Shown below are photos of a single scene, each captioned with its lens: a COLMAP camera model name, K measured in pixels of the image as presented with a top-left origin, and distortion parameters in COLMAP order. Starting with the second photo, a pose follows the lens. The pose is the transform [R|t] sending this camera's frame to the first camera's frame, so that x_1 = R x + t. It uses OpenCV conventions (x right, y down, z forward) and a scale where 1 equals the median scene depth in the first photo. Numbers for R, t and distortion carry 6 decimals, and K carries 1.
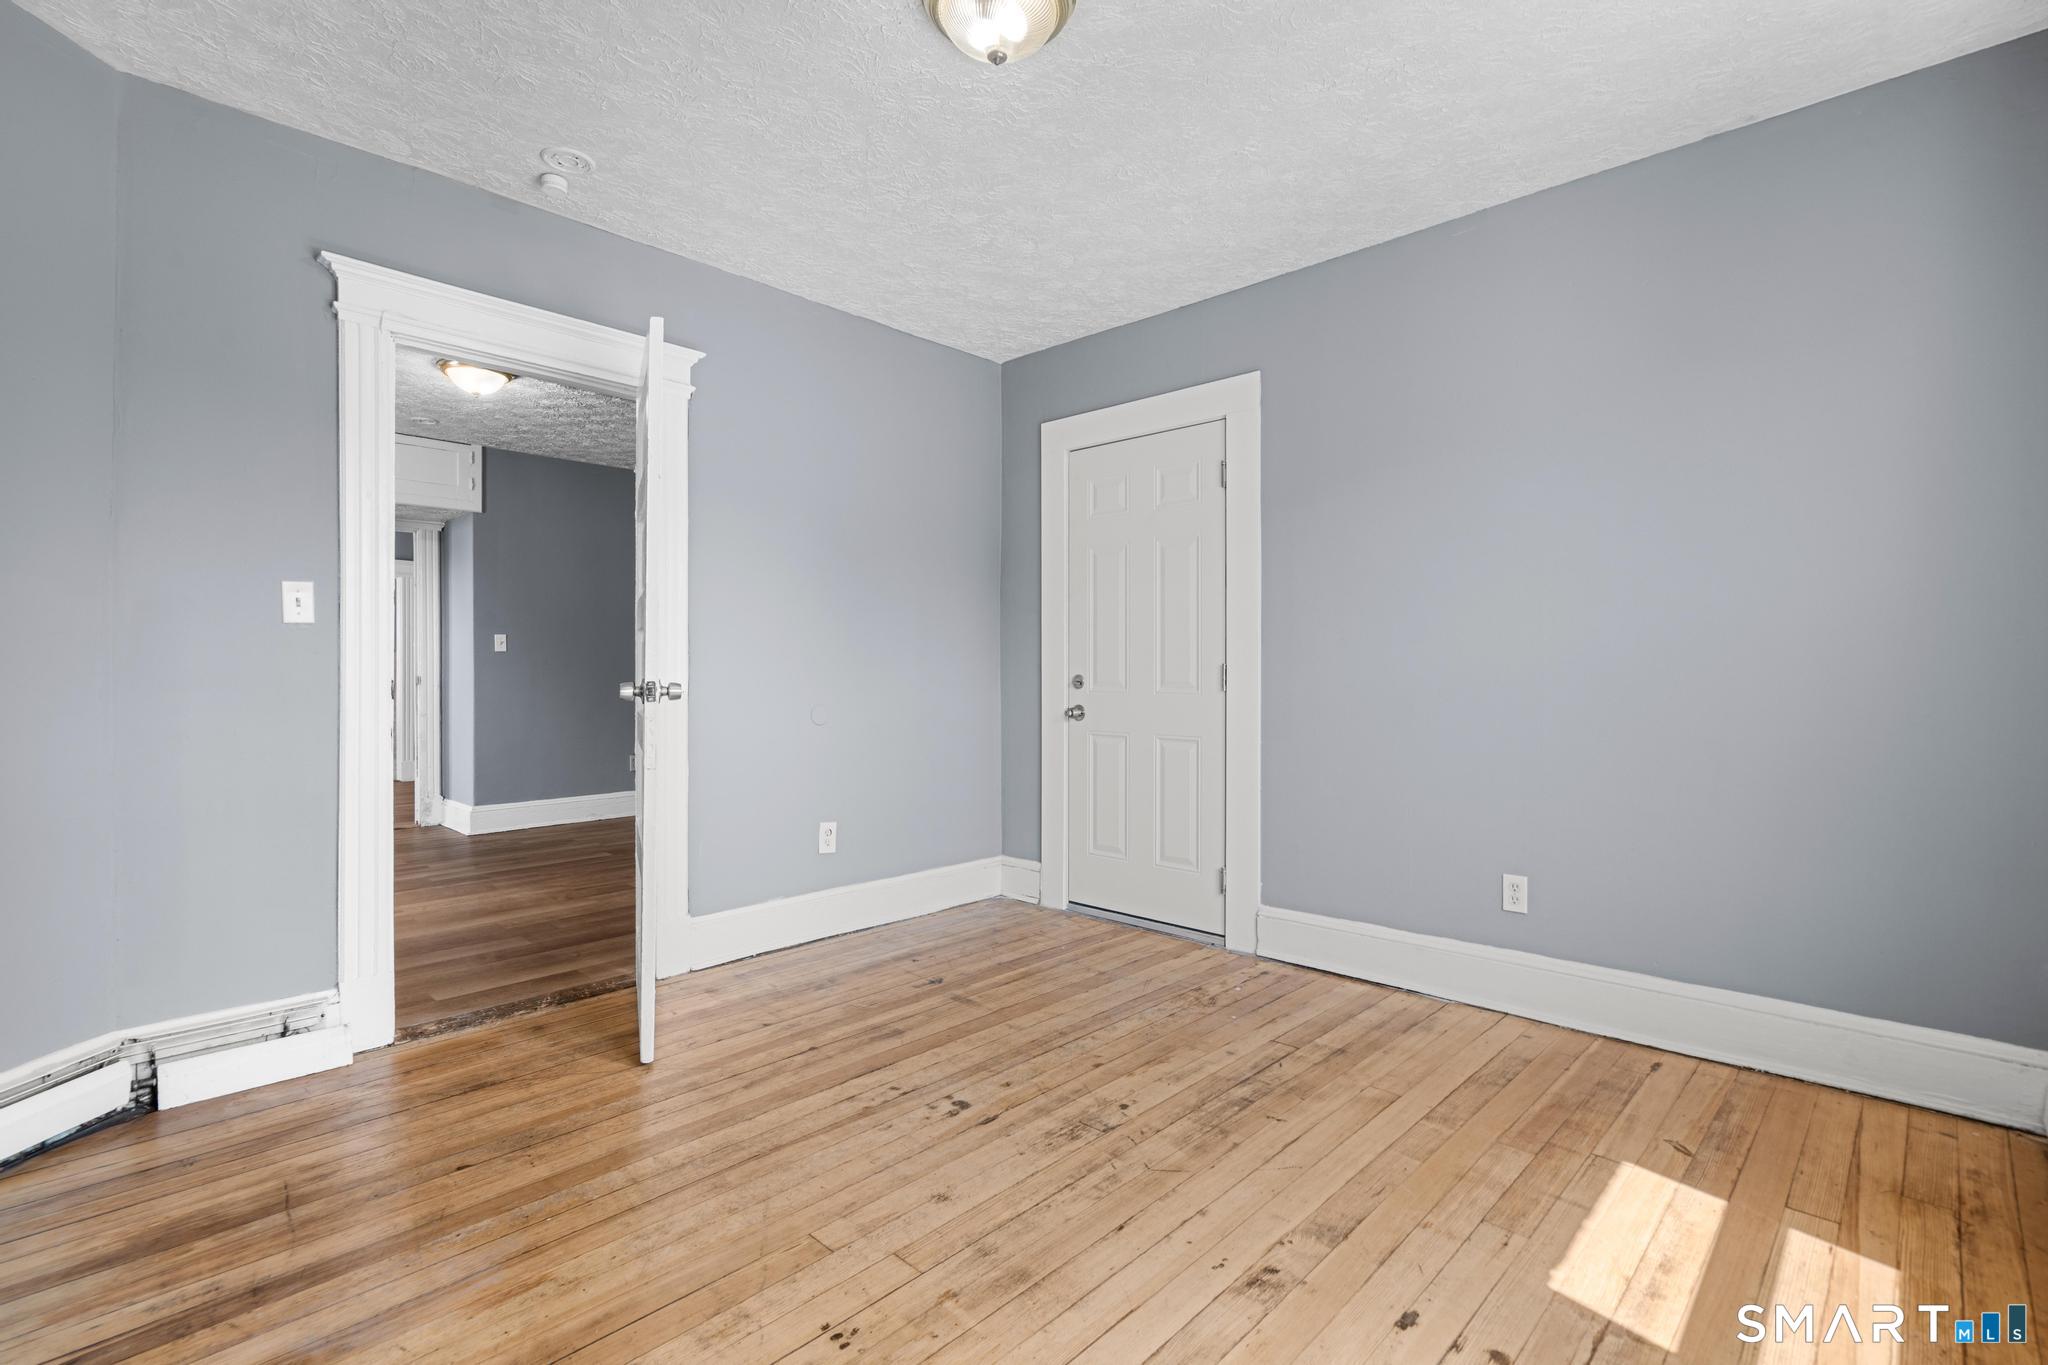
lens RADIAL K [[933.8, 0, 1020.2], [0, 933.8, 678.9], [0, 0, 1]] dist [-0.001592, 0.001157]
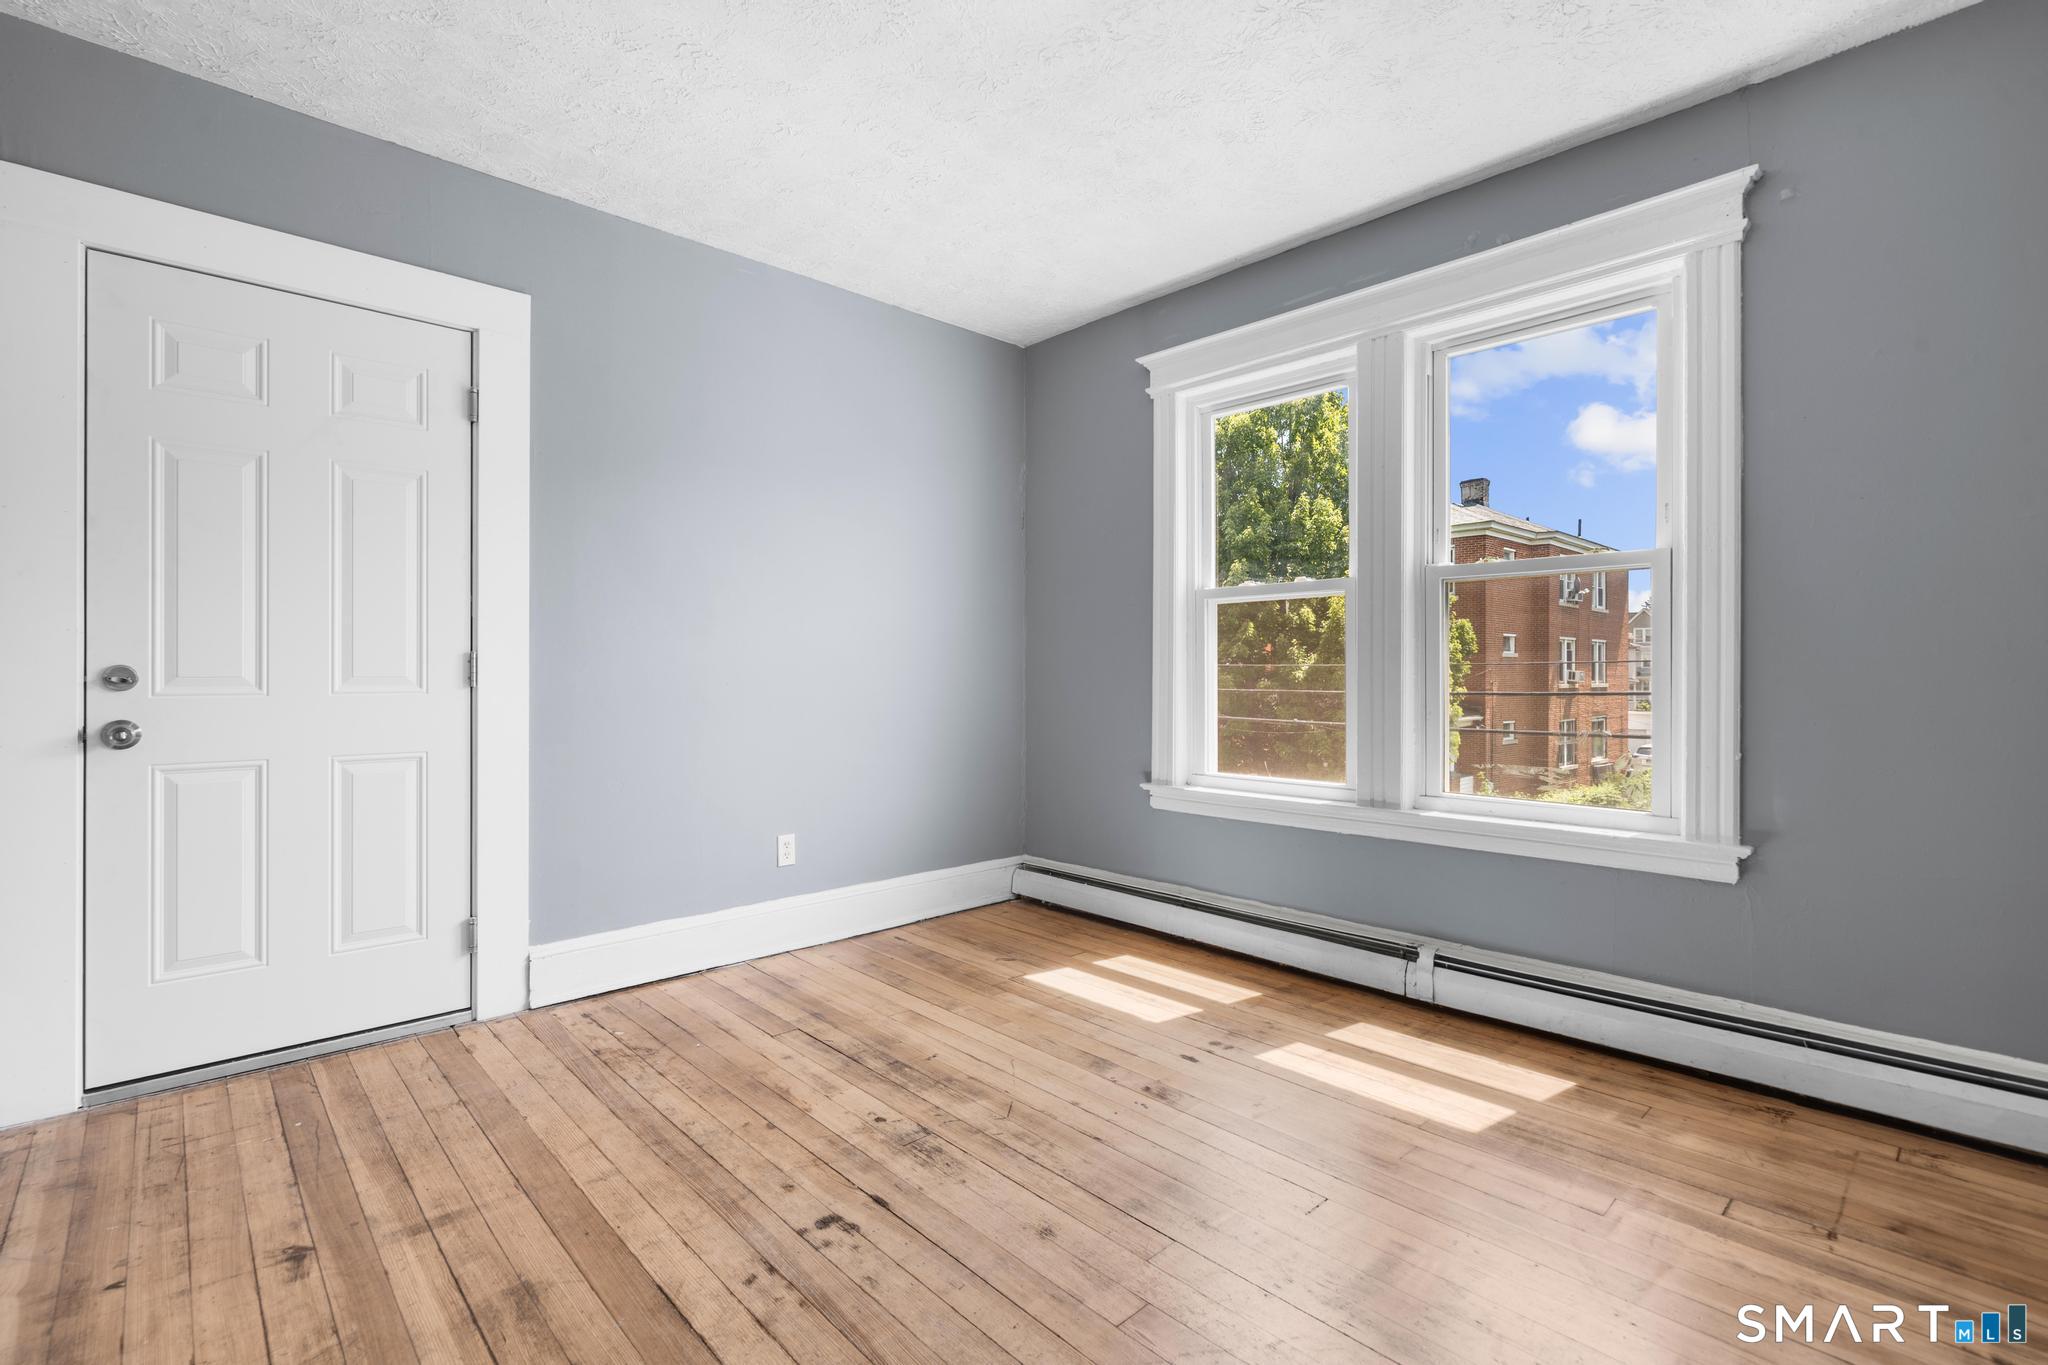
lens RADIAL K [[933.8, 0, 1020.2], [0, 933.8, 678.9], [0, 0, 1]] dist [-0.001592, 0.001157]
pose [[0.053174, -0.005809, 0.998568, -0.703515], [0.004872, 0.999973, 0.005558, 0.004570], [-0.998573, 0.004570, 0.053201, 0.685243]]
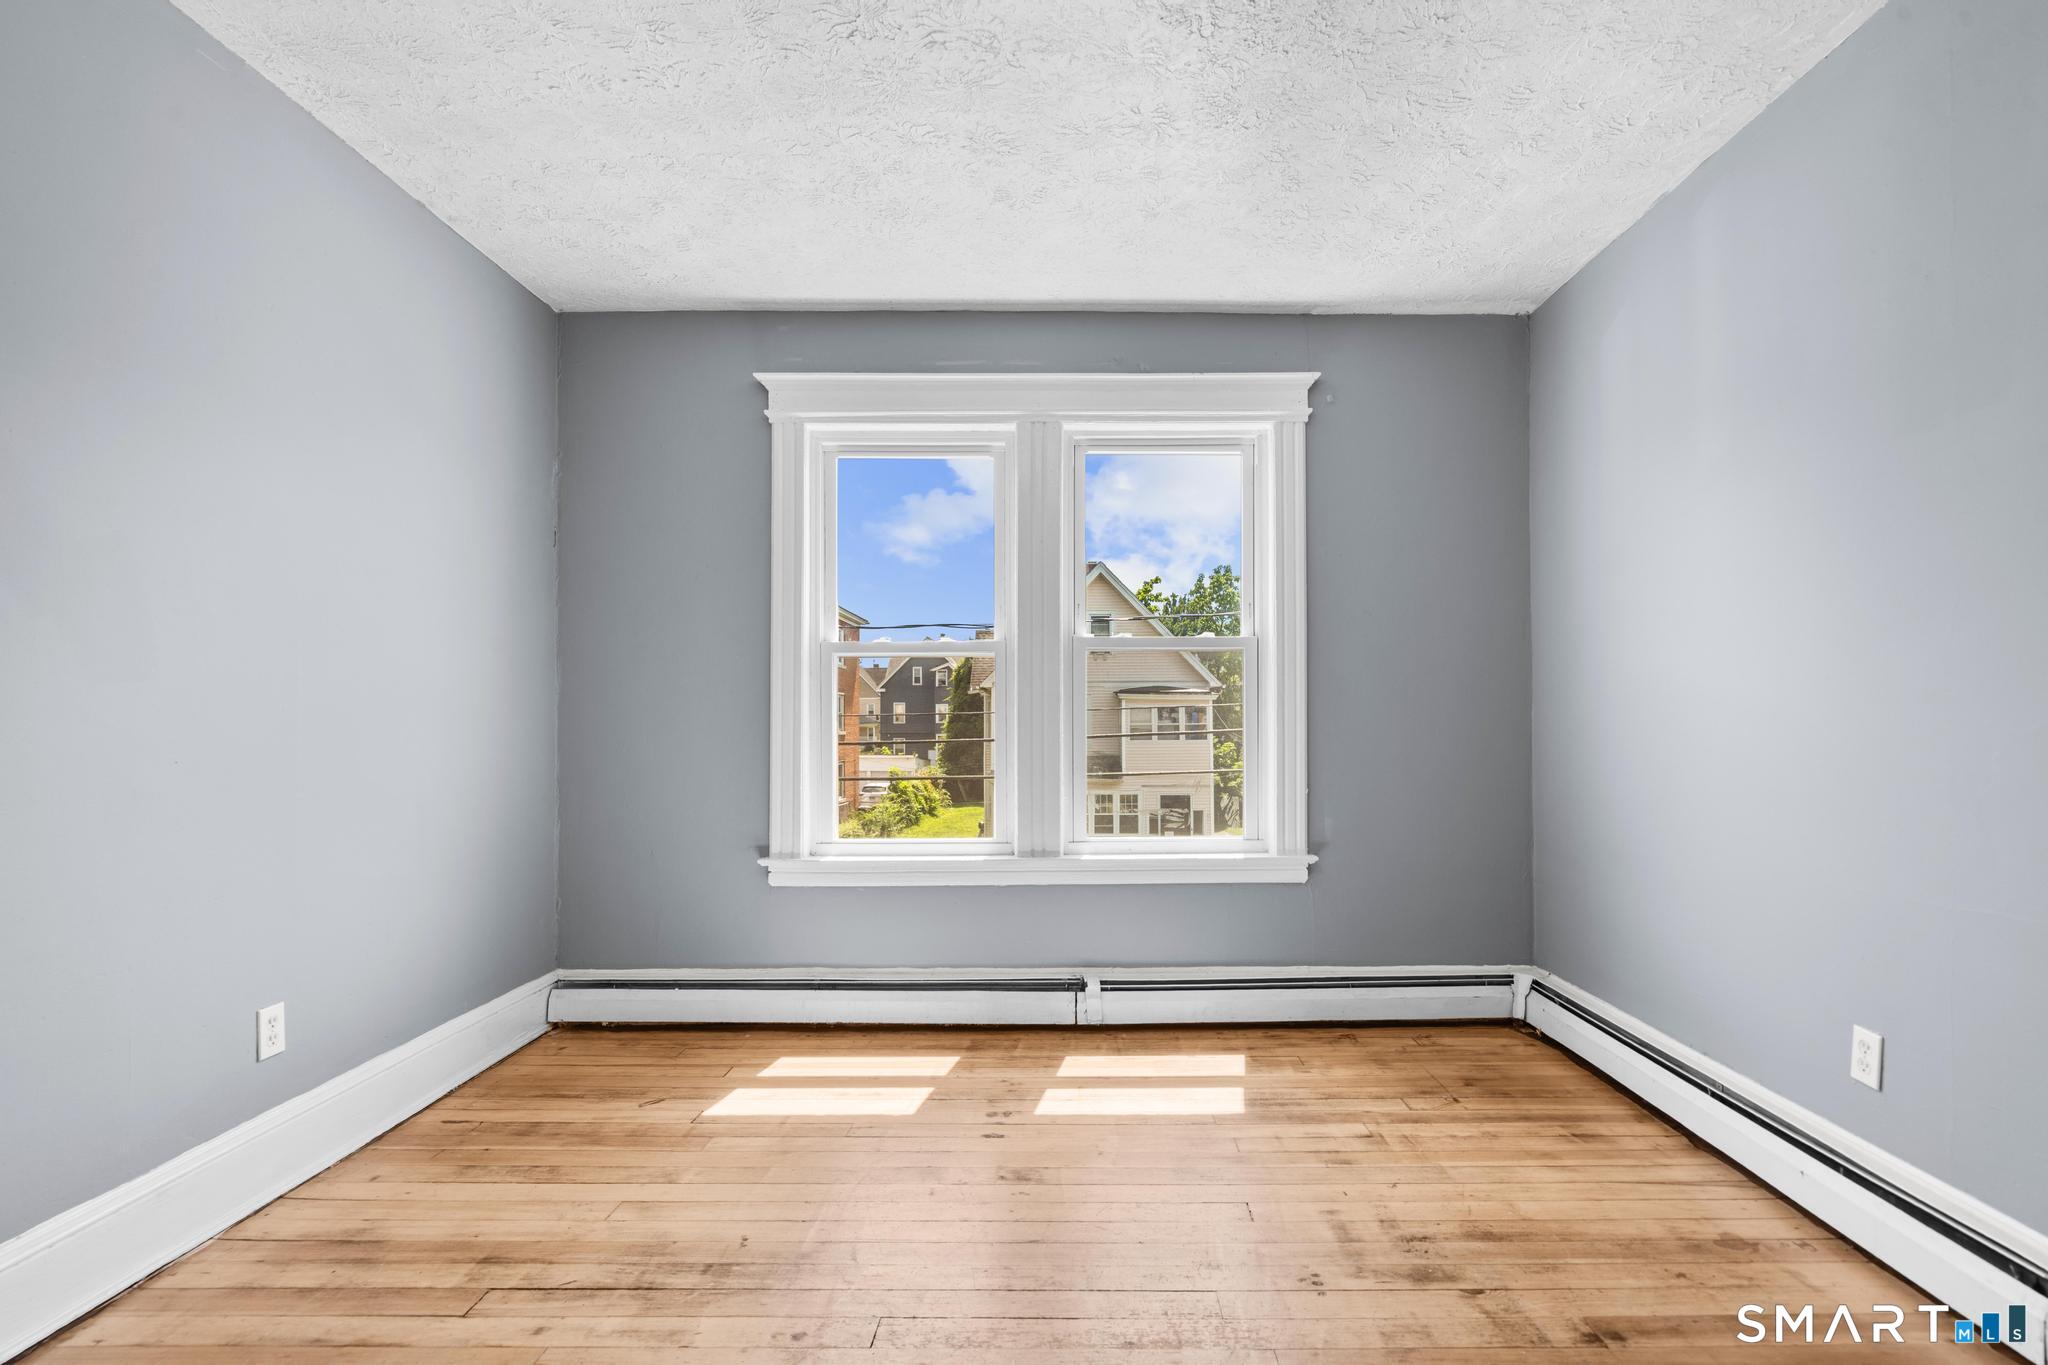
lens RADIAL K [[954.3, 0, 1056.2], [0, 954.3, 726.8], [0, 0, 1]] dist [-0.003811, 0.000968]
pose [[-0.692854, -0.001530, 0.721076, -0.469757], [0.007058, 0.999935, 0.008903, -0.012268], [-0.721043, 0.011258, -0.692799, 1.156187]]
